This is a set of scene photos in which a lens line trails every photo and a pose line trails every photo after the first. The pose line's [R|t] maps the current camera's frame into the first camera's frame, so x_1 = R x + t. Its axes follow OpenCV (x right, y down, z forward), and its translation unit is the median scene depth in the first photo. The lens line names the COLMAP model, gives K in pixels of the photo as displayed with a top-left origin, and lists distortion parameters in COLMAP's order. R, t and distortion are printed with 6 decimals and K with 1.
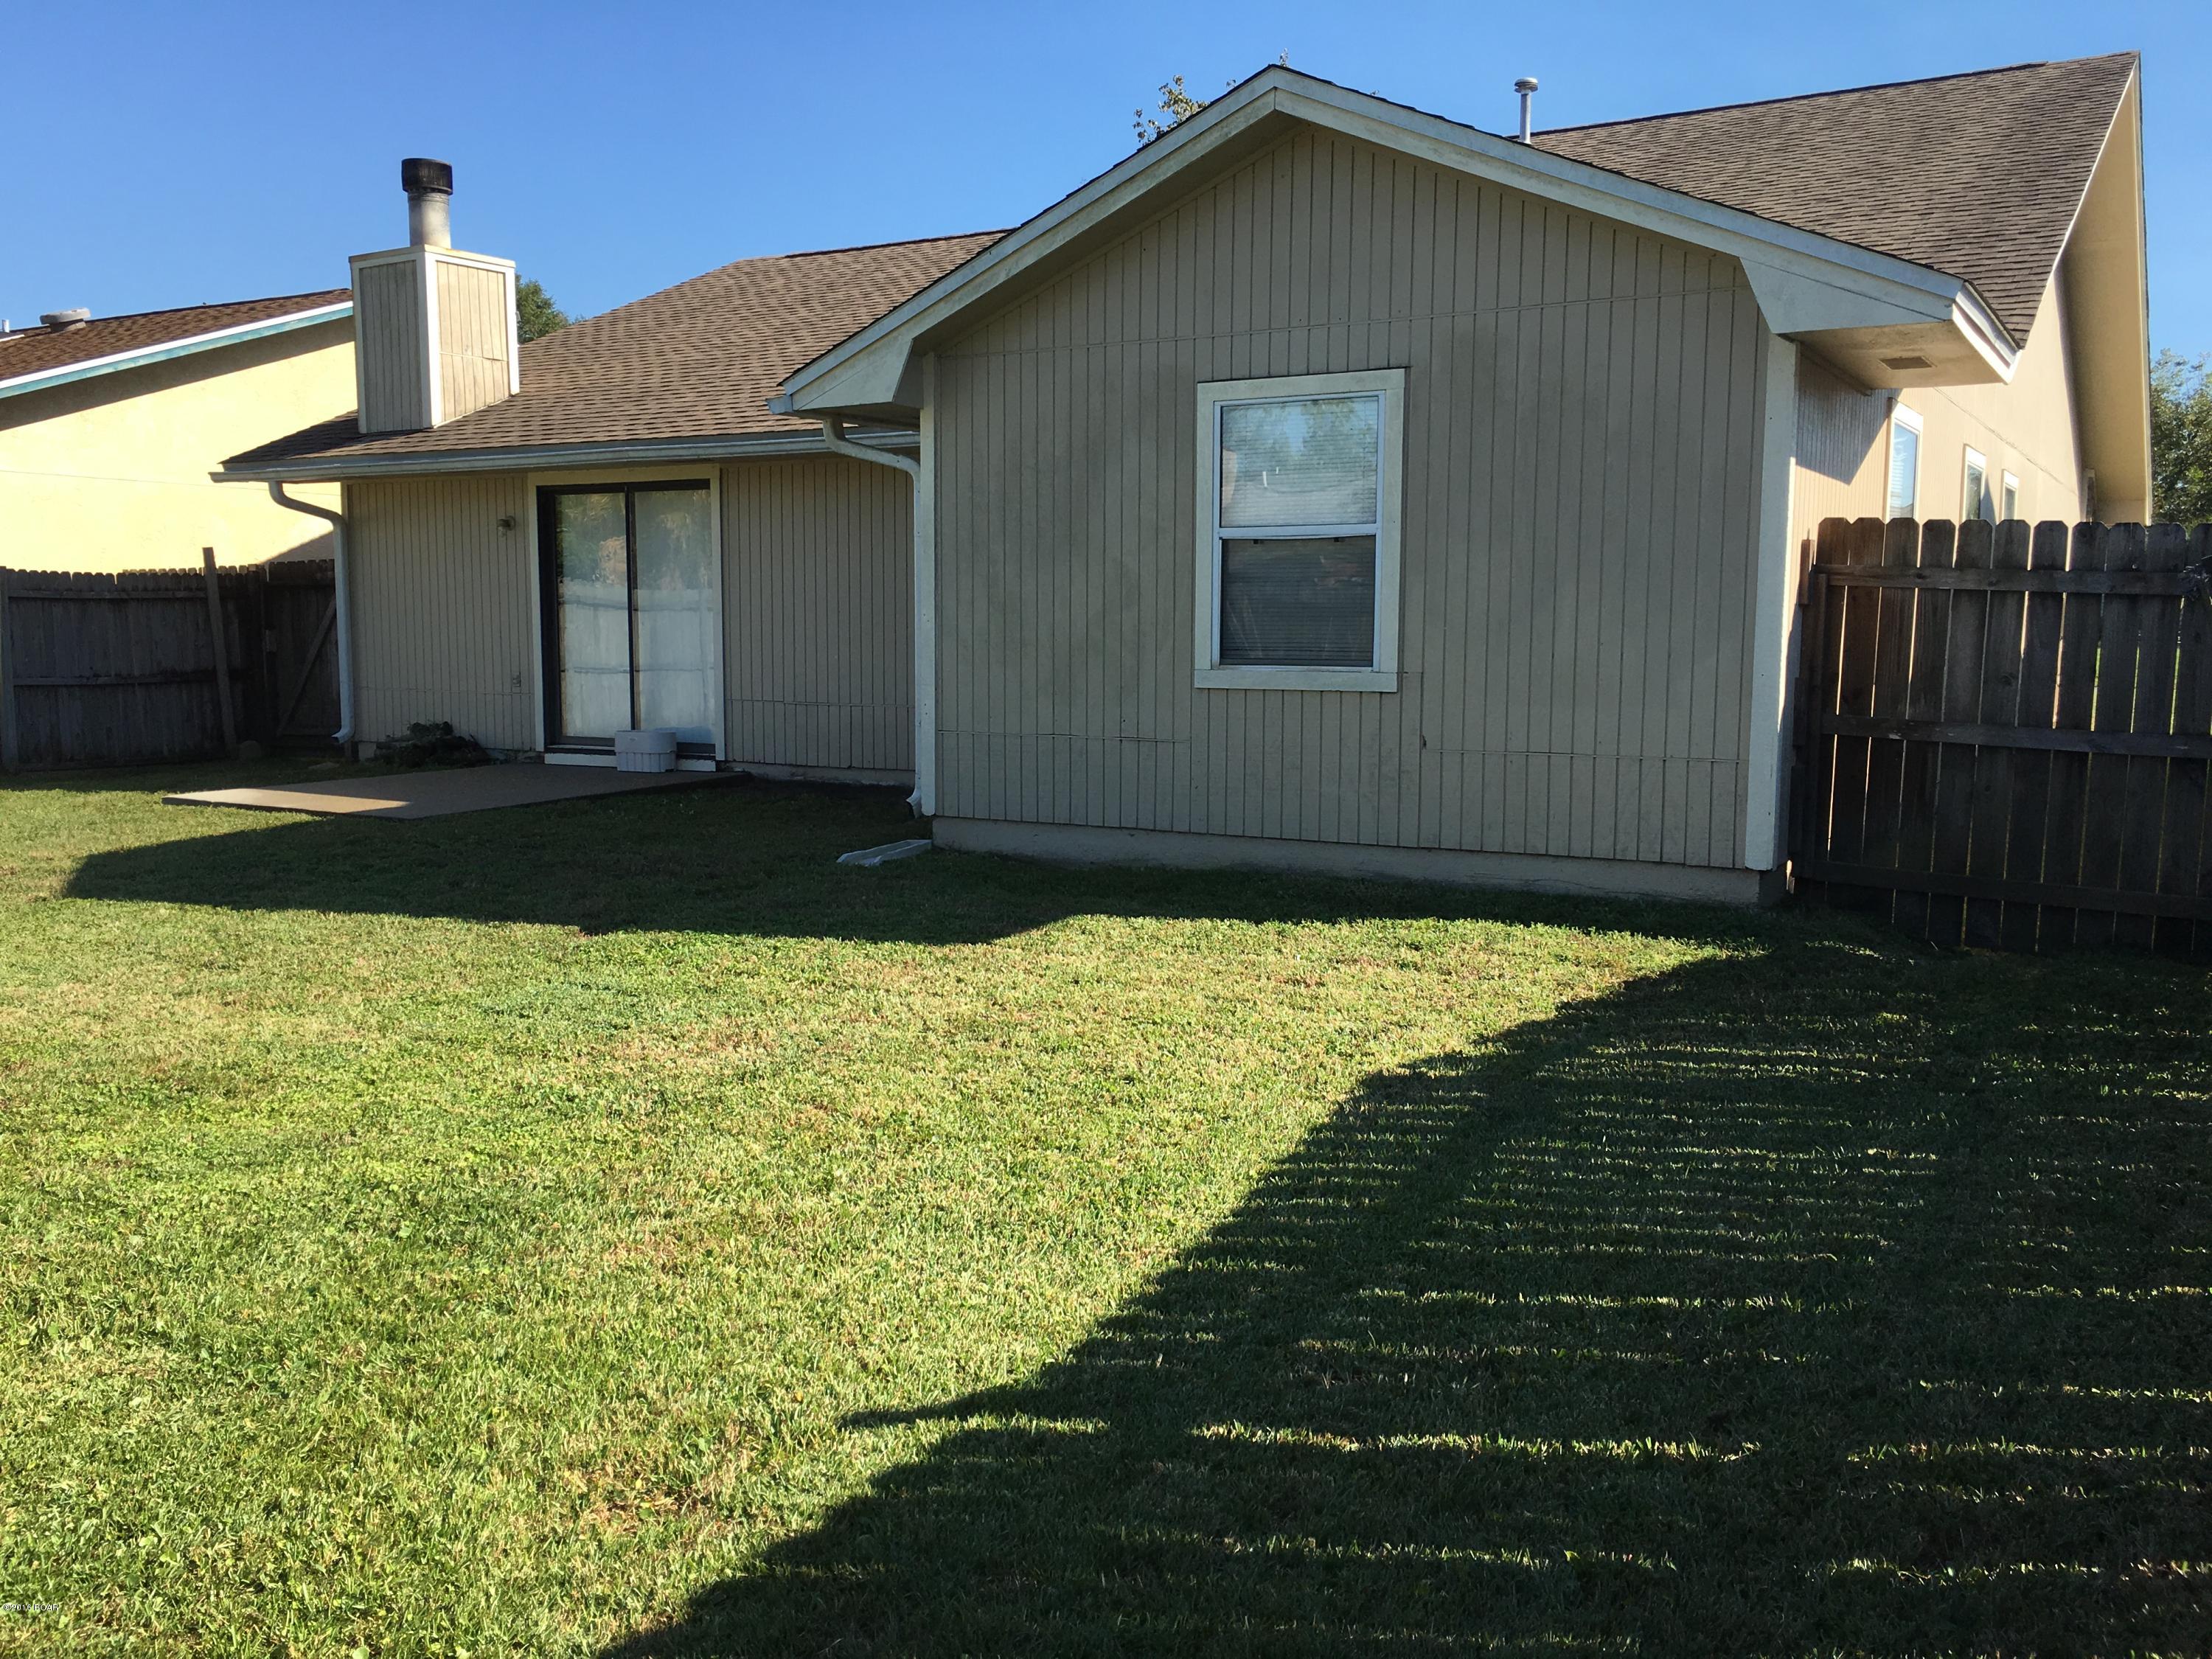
lens RADIAL K [[1868.9, 0, 1106.0], [0, 1868.9, 829.5], [0, 0, 1]] dist [0.002250, 0.001970]
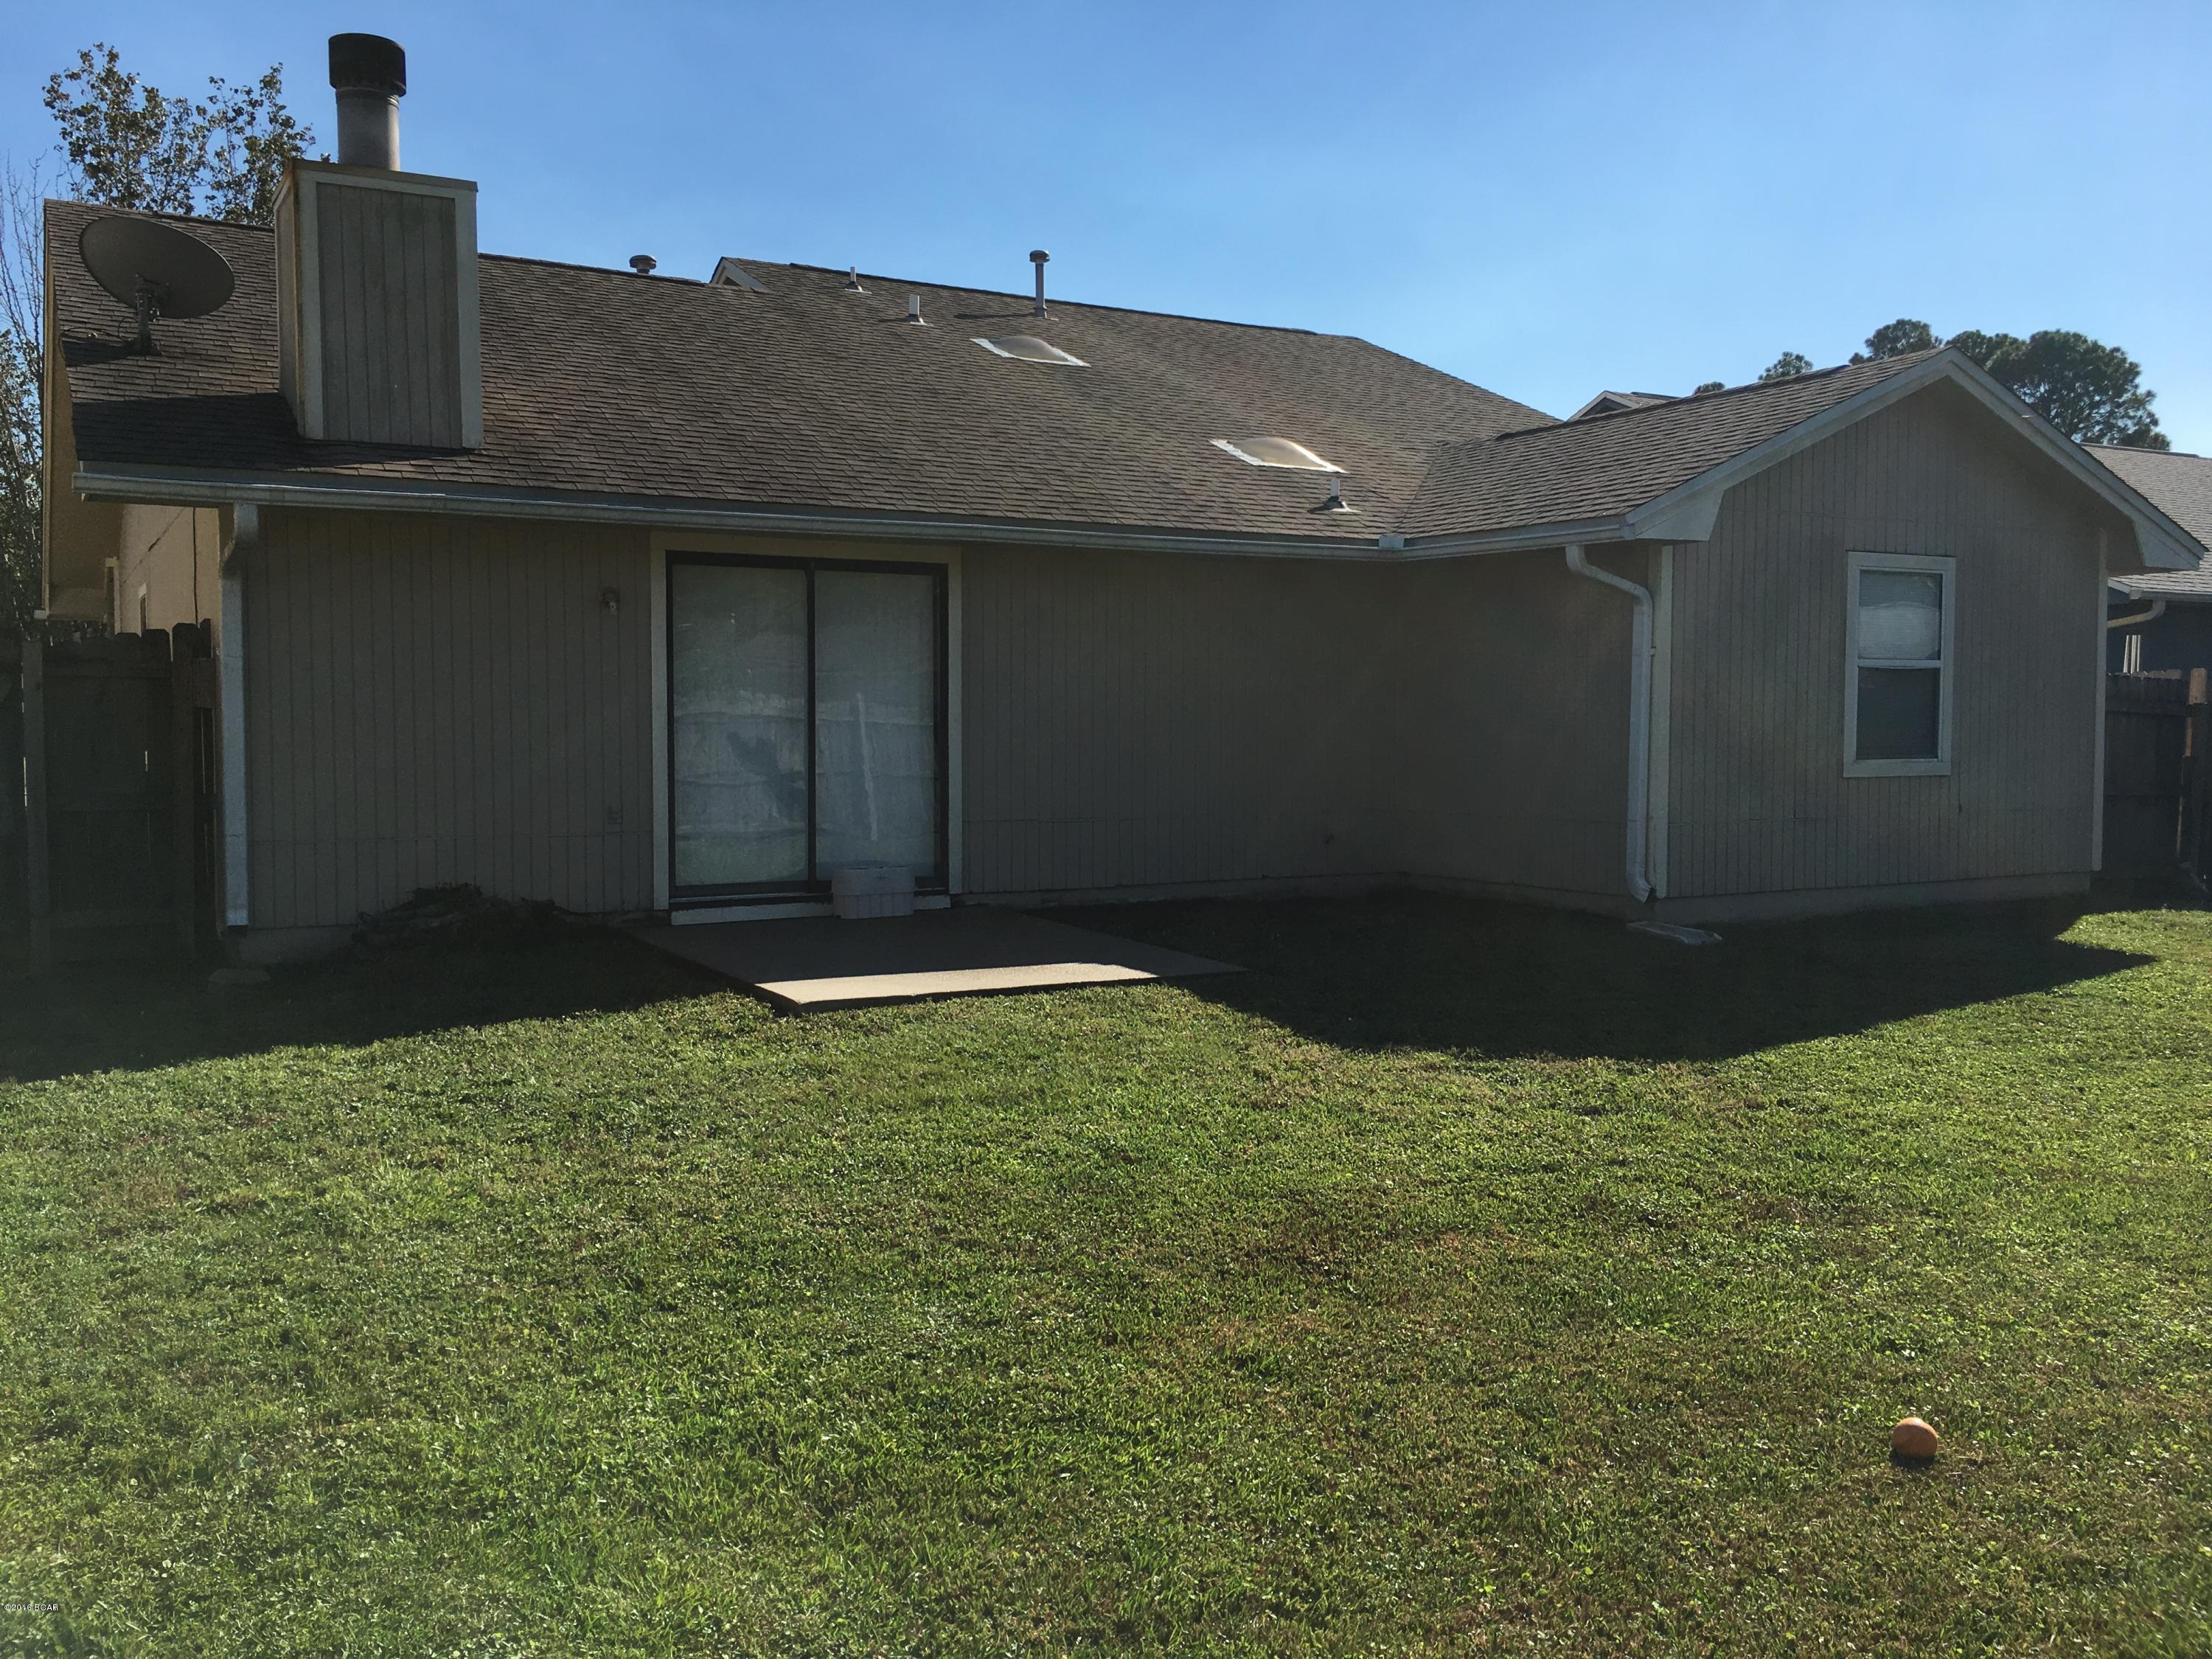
lens RADIAL K [[1868.9, 0, 1106.0], [0, 1868.9, 829.5], [0, 0, 1]] dist [0.002250, 0.001970]
pose [[0.512995, -0.050259, 0.856919, -0.893871], [0.097841, 0.995202, -0.000203, -0.059276], [-0.852798, 0.083946, 0.515451, 0.504468]]
